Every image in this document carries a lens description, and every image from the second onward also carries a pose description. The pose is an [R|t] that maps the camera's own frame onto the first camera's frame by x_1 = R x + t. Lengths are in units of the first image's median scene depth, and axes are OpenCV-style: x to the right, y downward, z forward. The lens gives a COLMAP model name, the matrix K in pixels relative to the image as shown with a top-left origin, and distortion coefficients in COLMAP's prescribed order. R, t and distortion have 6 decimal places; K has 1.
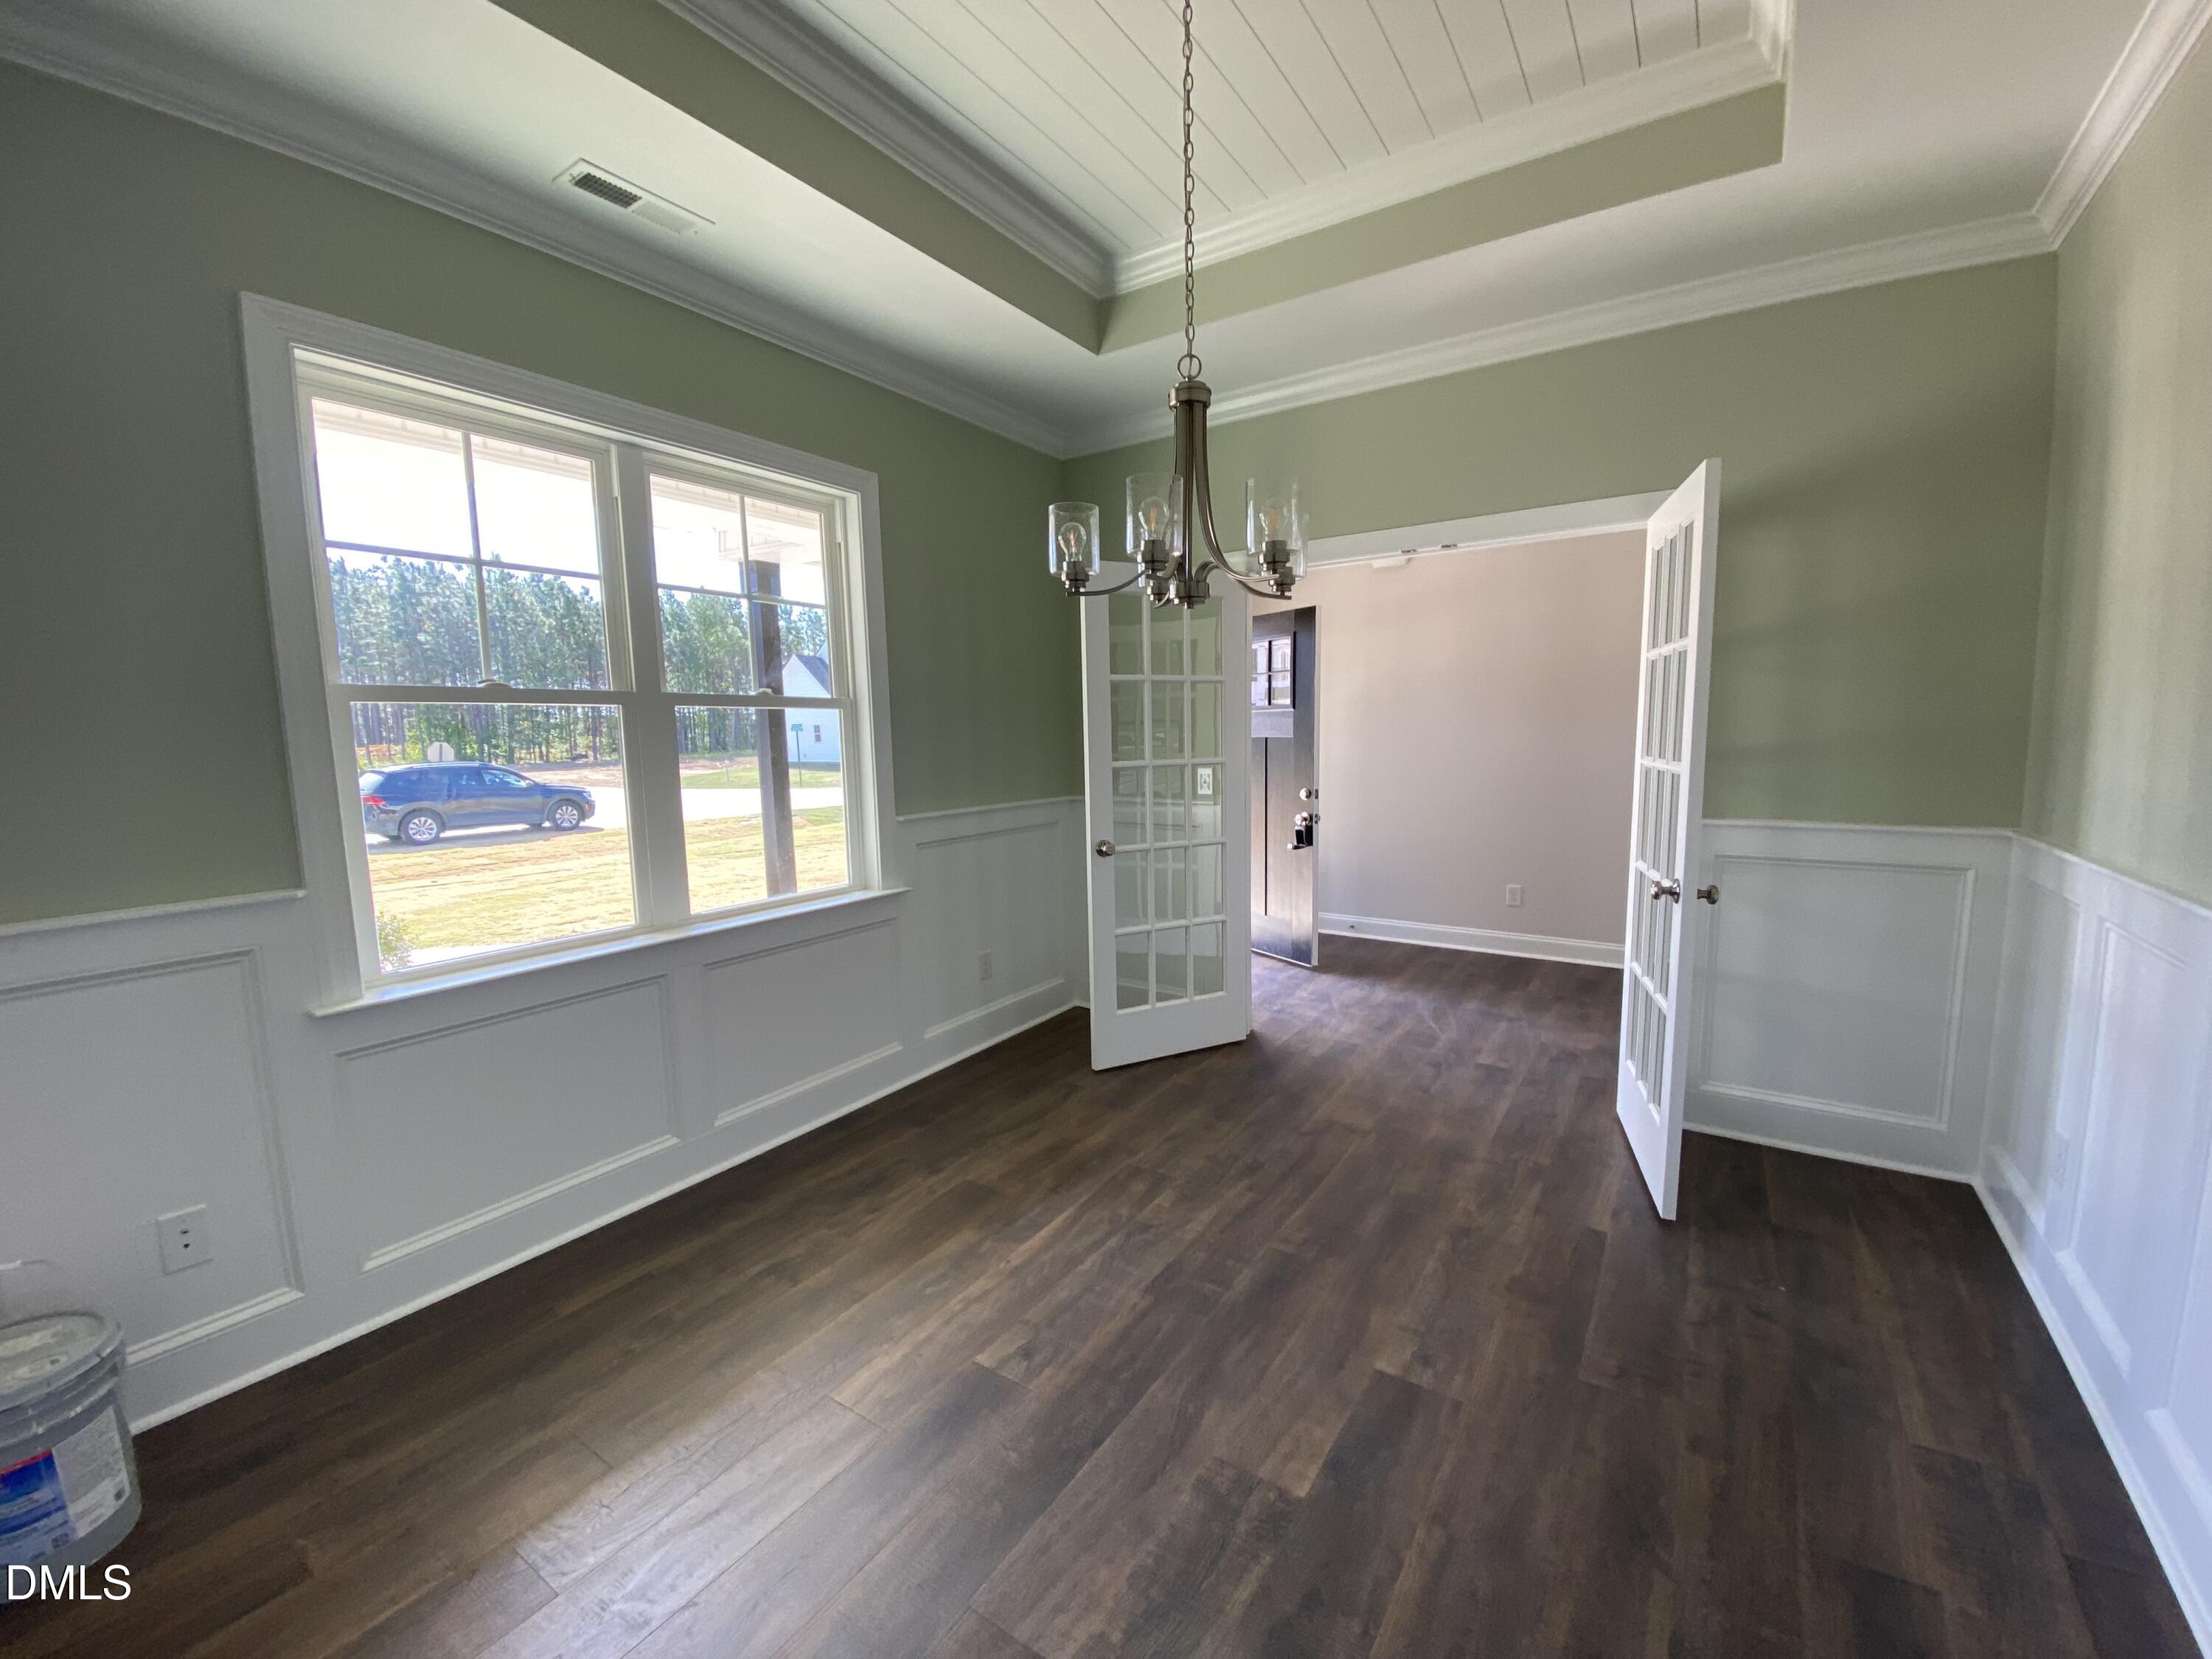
lens RADIAL K [[914.2, 0, 1096.9], [0, 914.2, 839.5], [0, 0, 1]] dist [0.004748, -0.001475]
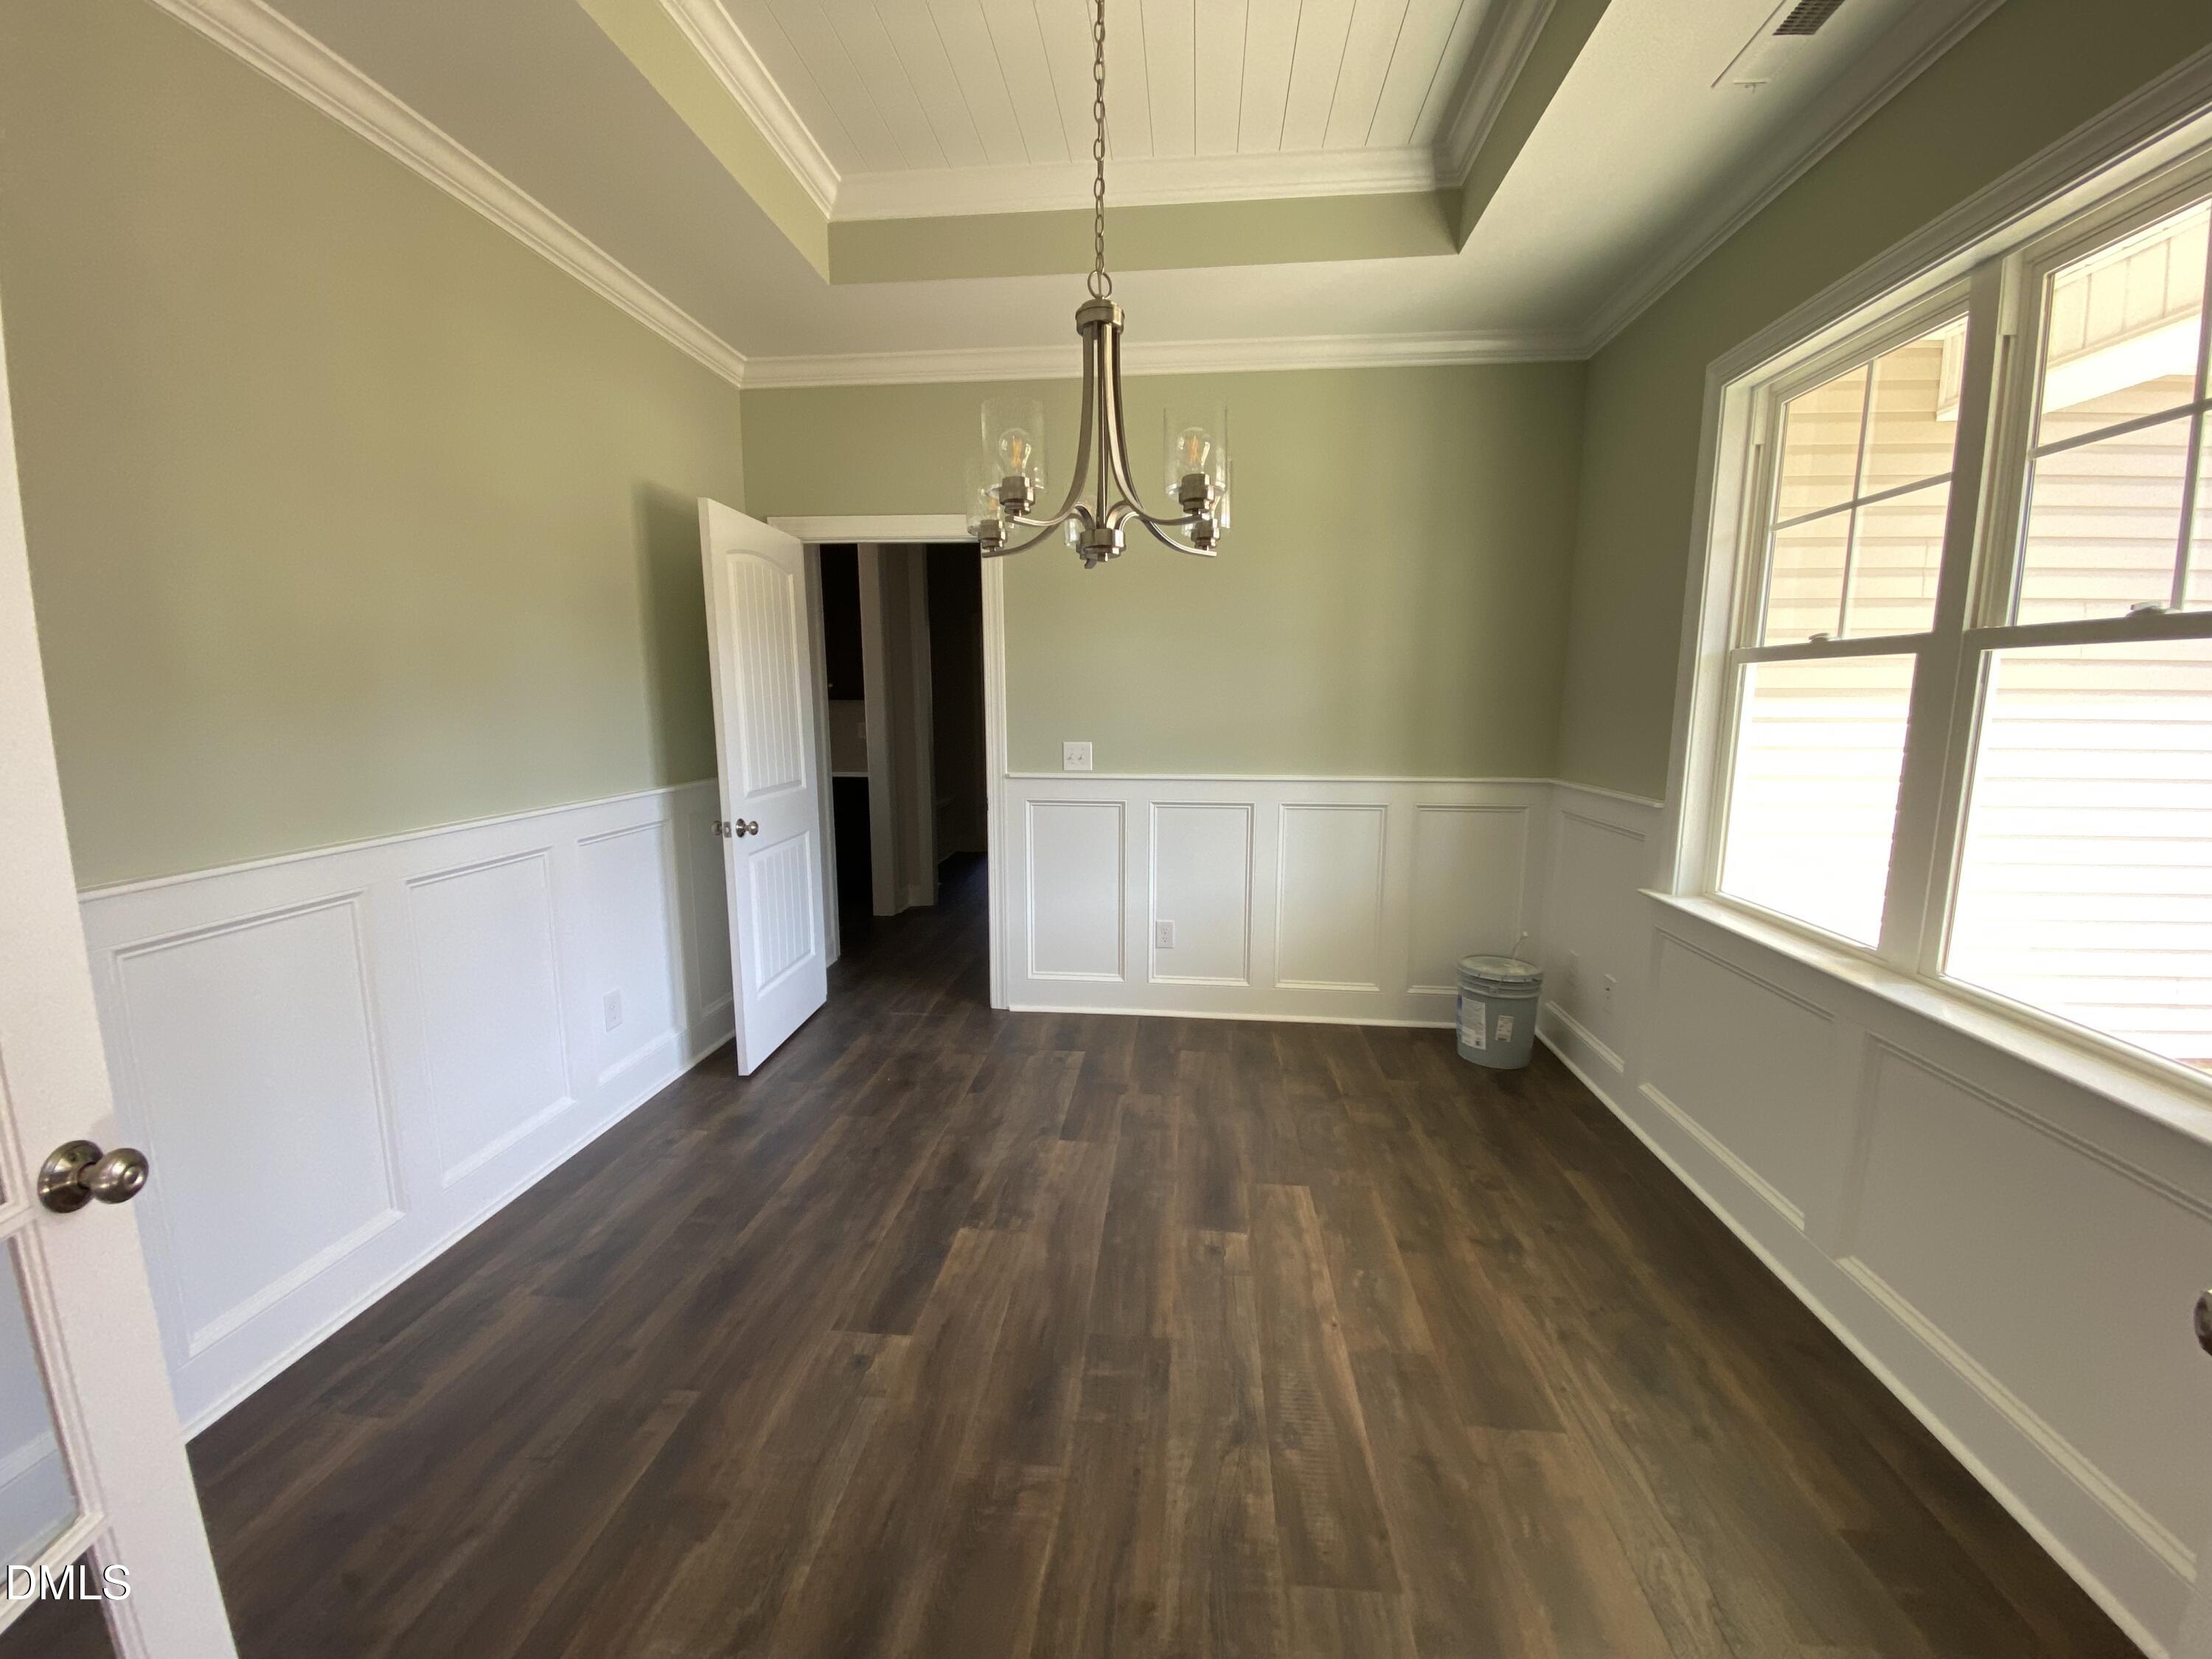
lens RADIAL K [[914.2, 0, 1103.8], [0, 914.2, 832.5], [0, 0, 1]] dist [0.004748, -0.001475]
pose [[-0.881698, 0.083688, -0.464333, 0.503536], [-0.045964, 0.964227, 0.261064, -0.214113], [0.469570, 0.251522, -0.846310, 1.697315]]
